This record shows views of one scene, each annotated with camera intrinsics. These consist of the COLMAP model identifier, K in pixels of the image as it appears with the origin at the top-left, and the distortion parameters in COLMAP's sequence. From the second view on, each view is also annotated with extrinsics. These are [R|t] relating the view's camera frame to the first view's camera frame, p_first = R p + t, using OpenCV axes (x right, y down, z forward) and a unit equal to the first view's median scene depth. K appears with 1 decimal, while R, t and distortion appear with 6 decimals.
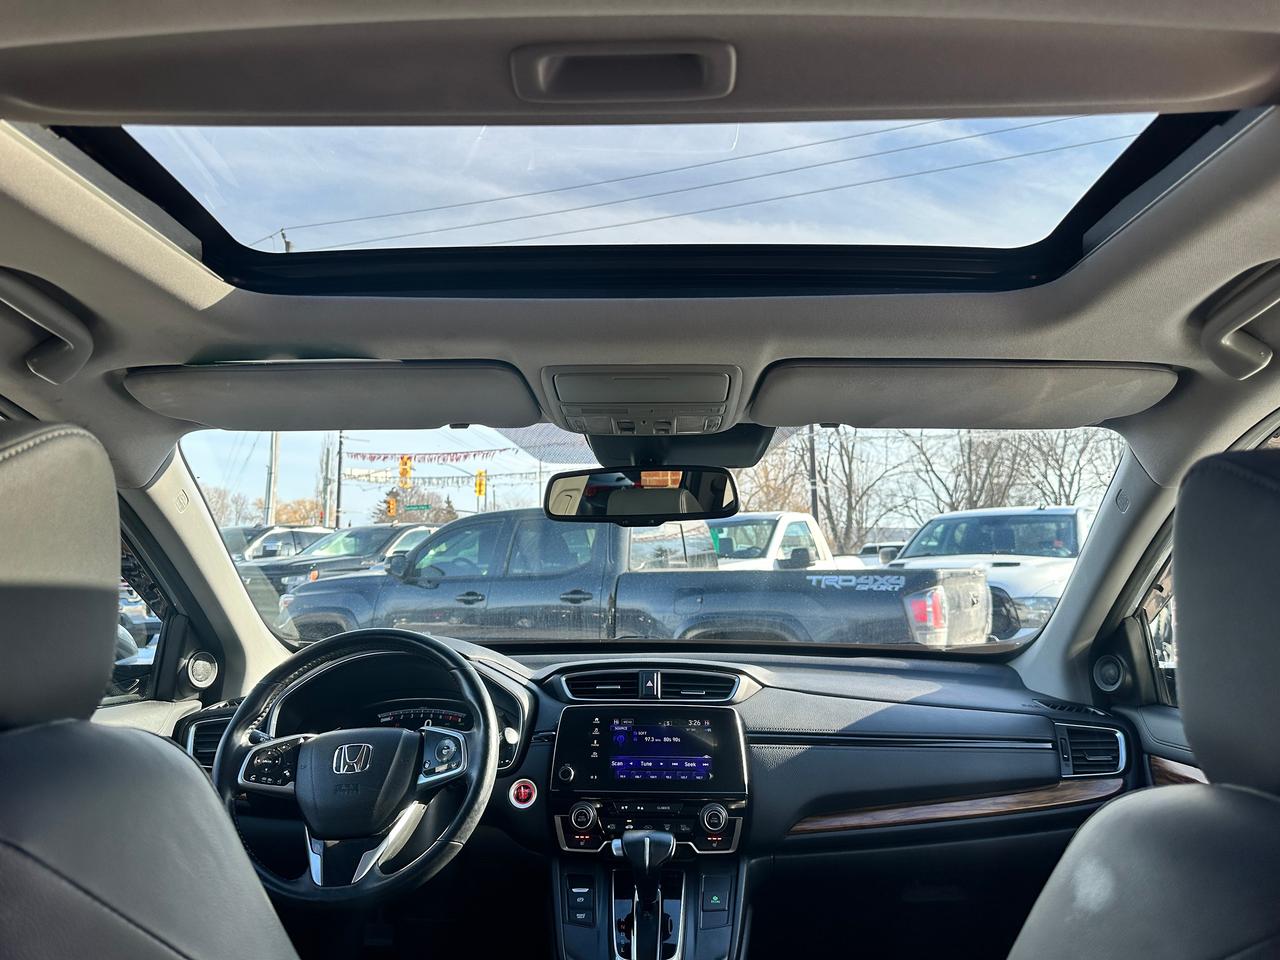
lens RADIAL K [[890.2, 0, 636.3], [0, 890.2, 481.2], [0, 0, 1]] dist [0.192280, -0.356380]
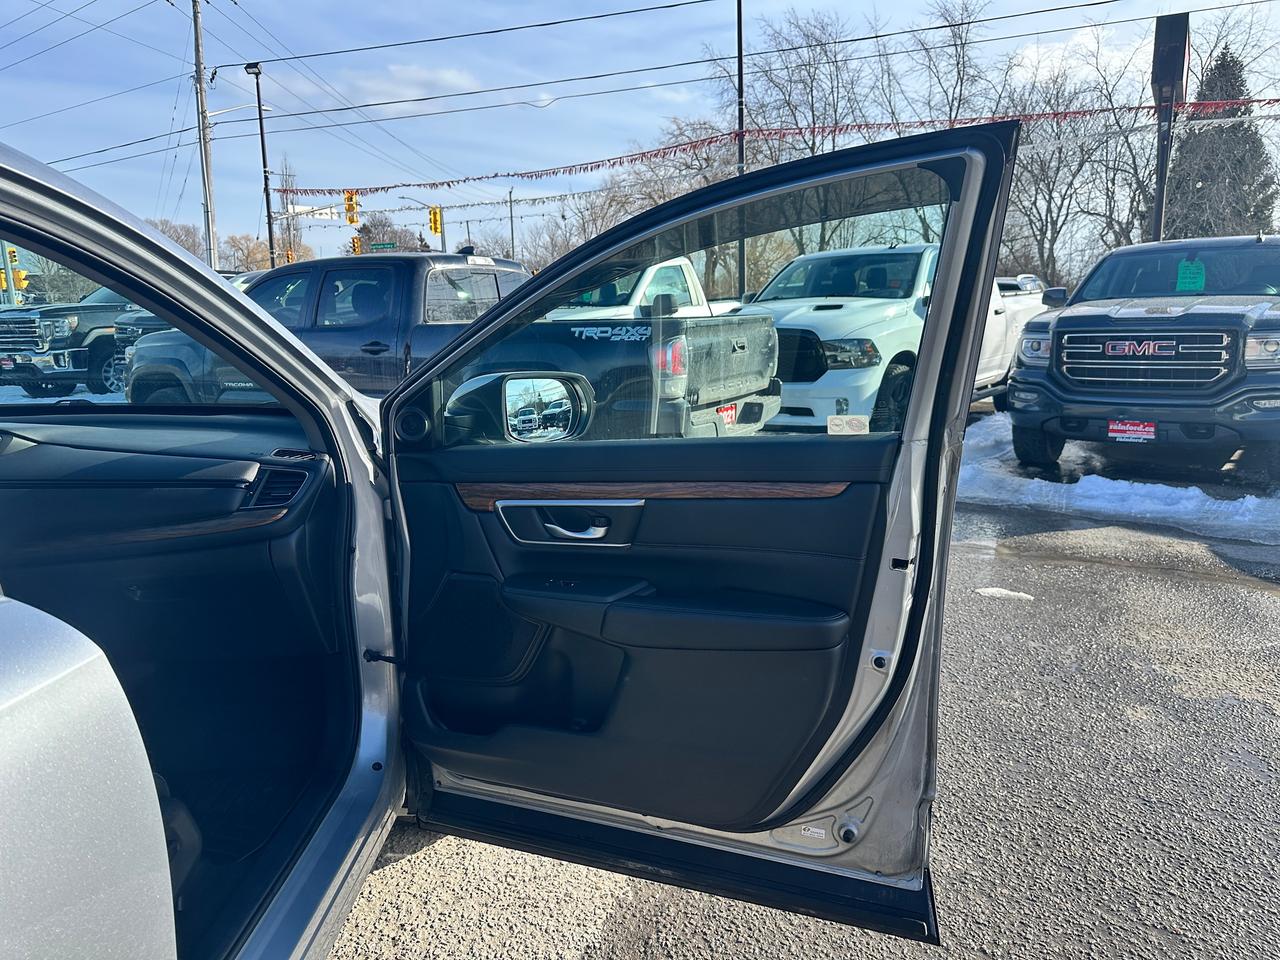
lens RADIAL K [[912.8, 0, 641.6], [0, 912.8, 488.4], [0, 0, 1]] dist [0.021376, -0.033766]
pose [[0.999795, -0.017554, 0.010134, 1.088318], [0.013863, 0.956955, 0.289904, -0.100348], [-0.014787, -0.289704, 0.957002, -0.343006]]
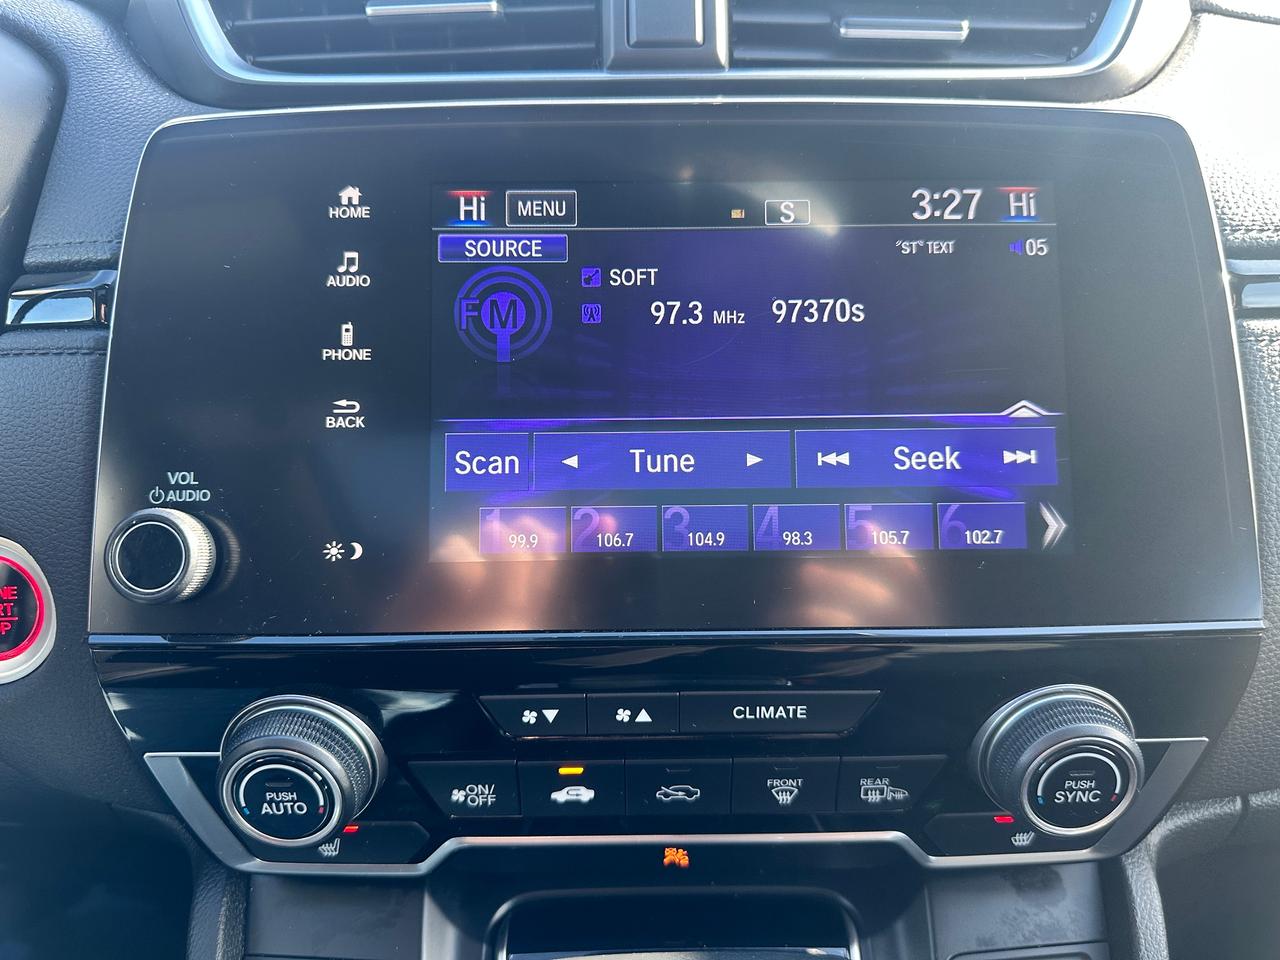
lens RADIAL K [[906.7, 0, 647.2], [0, 906.7, 479.2], [0, 0, 1]] dist [0.033777, -0.041721]
pose [[0.998991, -0.032440, 0.031067, 0.003174], [0.009711, 0.831286, 0.555760, 0.212032], [-0.043855, -0.554898, 0.830762, 0.818363]]
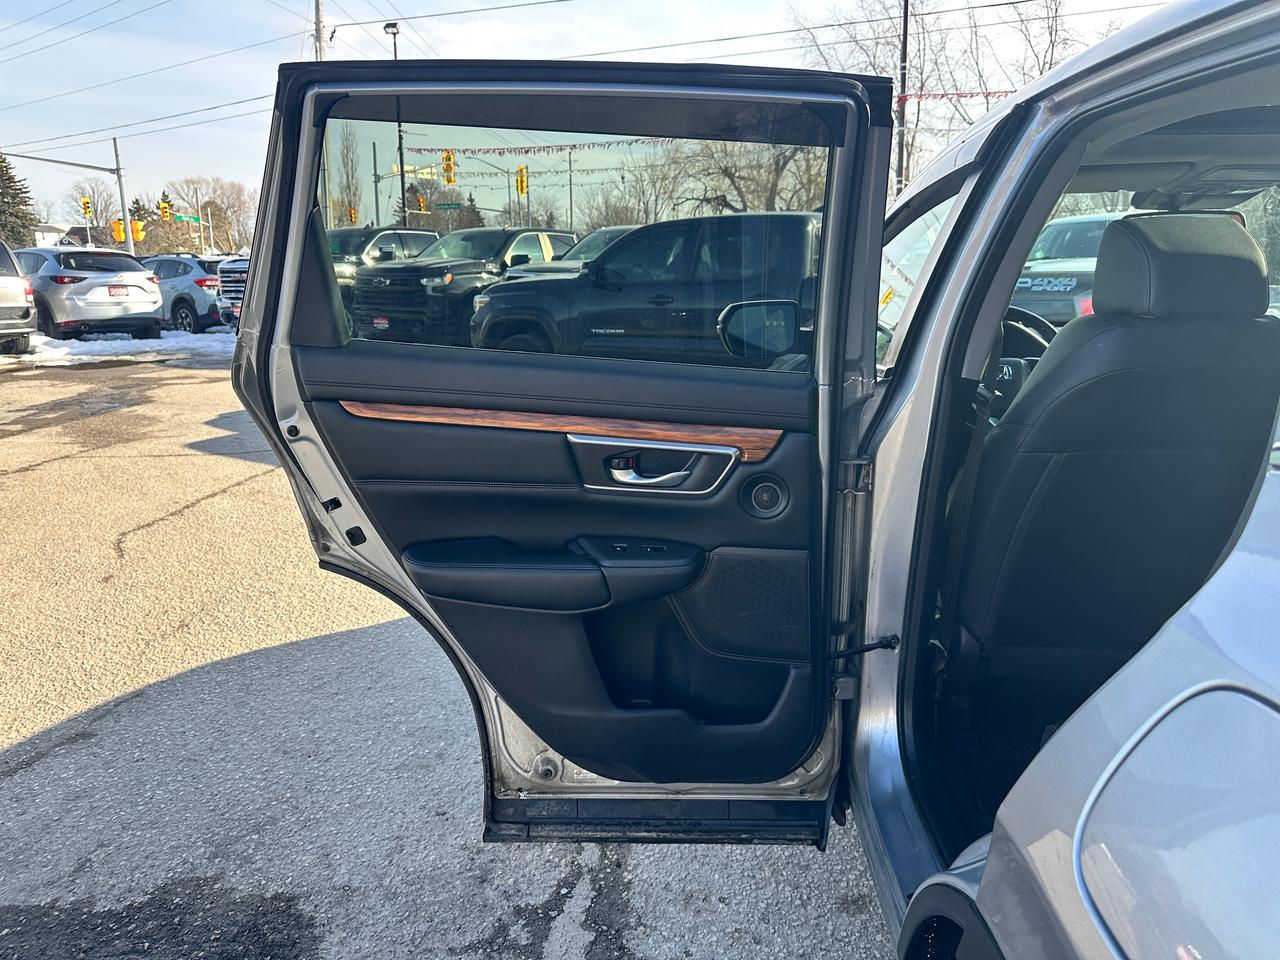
lens RADIAL K [[910.2, 0, 637.0], [0, 910.2, 478.4], [0, 0, 1]] dist [0.053975, -0.088667]
pose [[0.999764, 0.003674, -0.021417, -0.989944], [0.003273, 0.948888, 0.315596, -0.104928], [0.021482, -0.315592, 0.948652, -0.899375]]
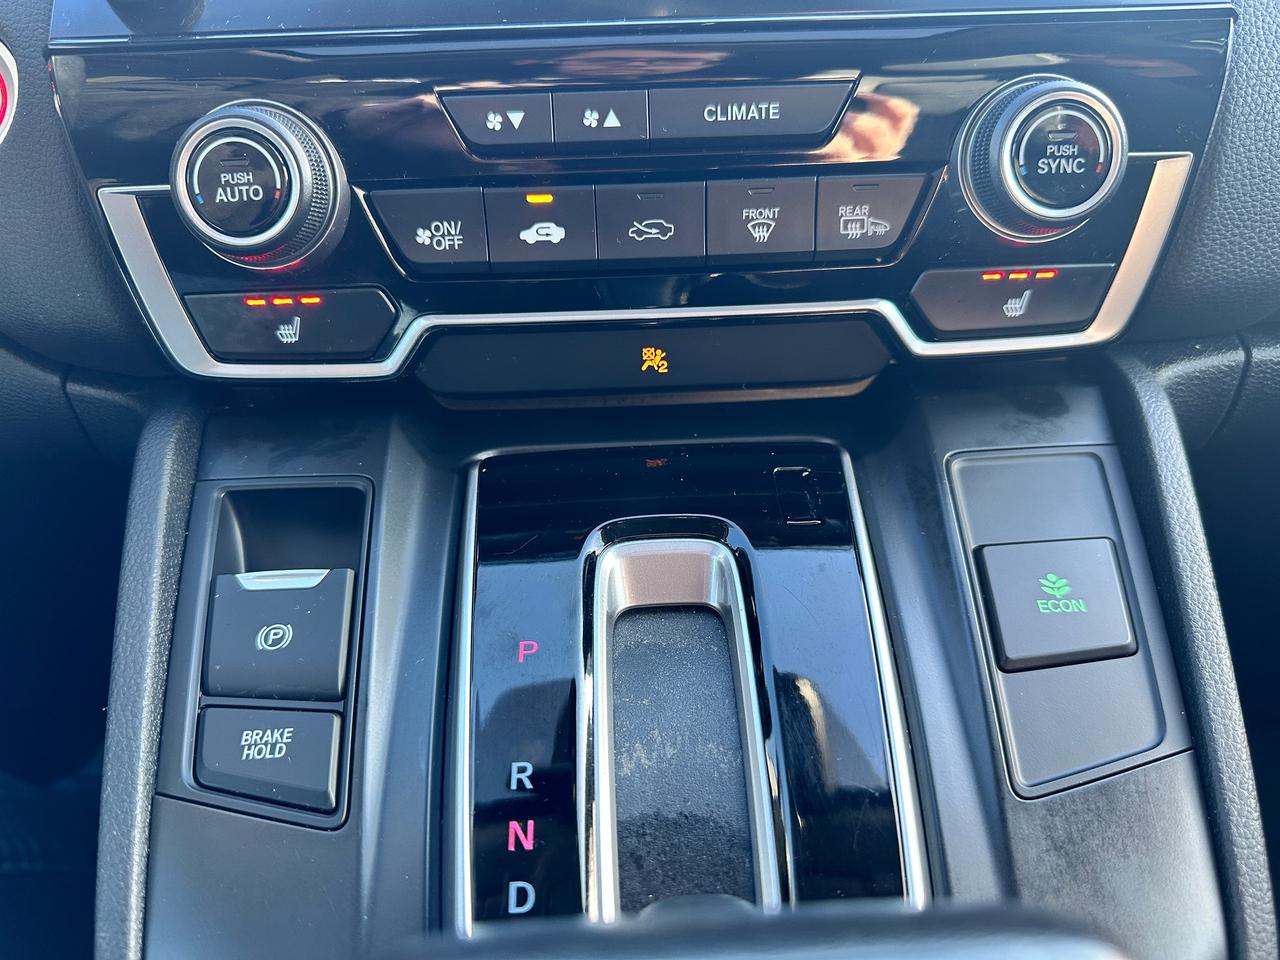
lens RADIAL K [[925.2, 0, 647.7], [0, 925.2, 476.8], [0, 0, 1]] dist [0.064741, -0.110997]
pose [[0.997884, -0.053596, 0.036805, 0.003112], [0.029614, 0.878632, 0.476580, 0.312242], [-0.057881, -0.474482, 0.878360, 0.759727]]
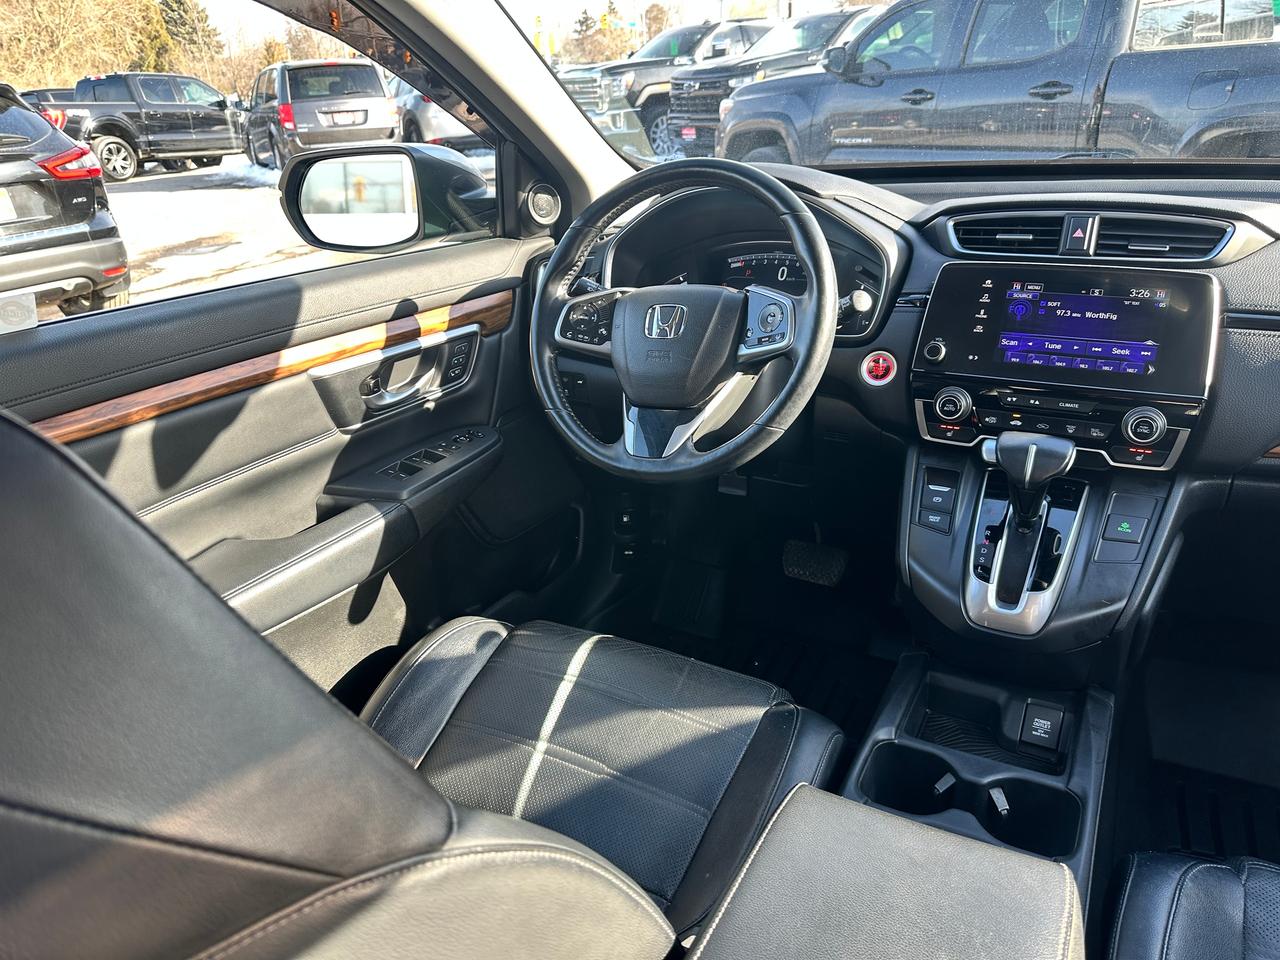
lens RADIAL K [[901.3, 0, 632.8], [0, 901.3, 474.8], [0, 0, 1]] dist [0.063958, -0.083860]
pose [[0.885663, 0.137943, -0.443366, 0.048505], [0.101790, 0.873947, 0.475242, 0.021770], [0.453035, -0.466035, 0.759981, 0.236173]]
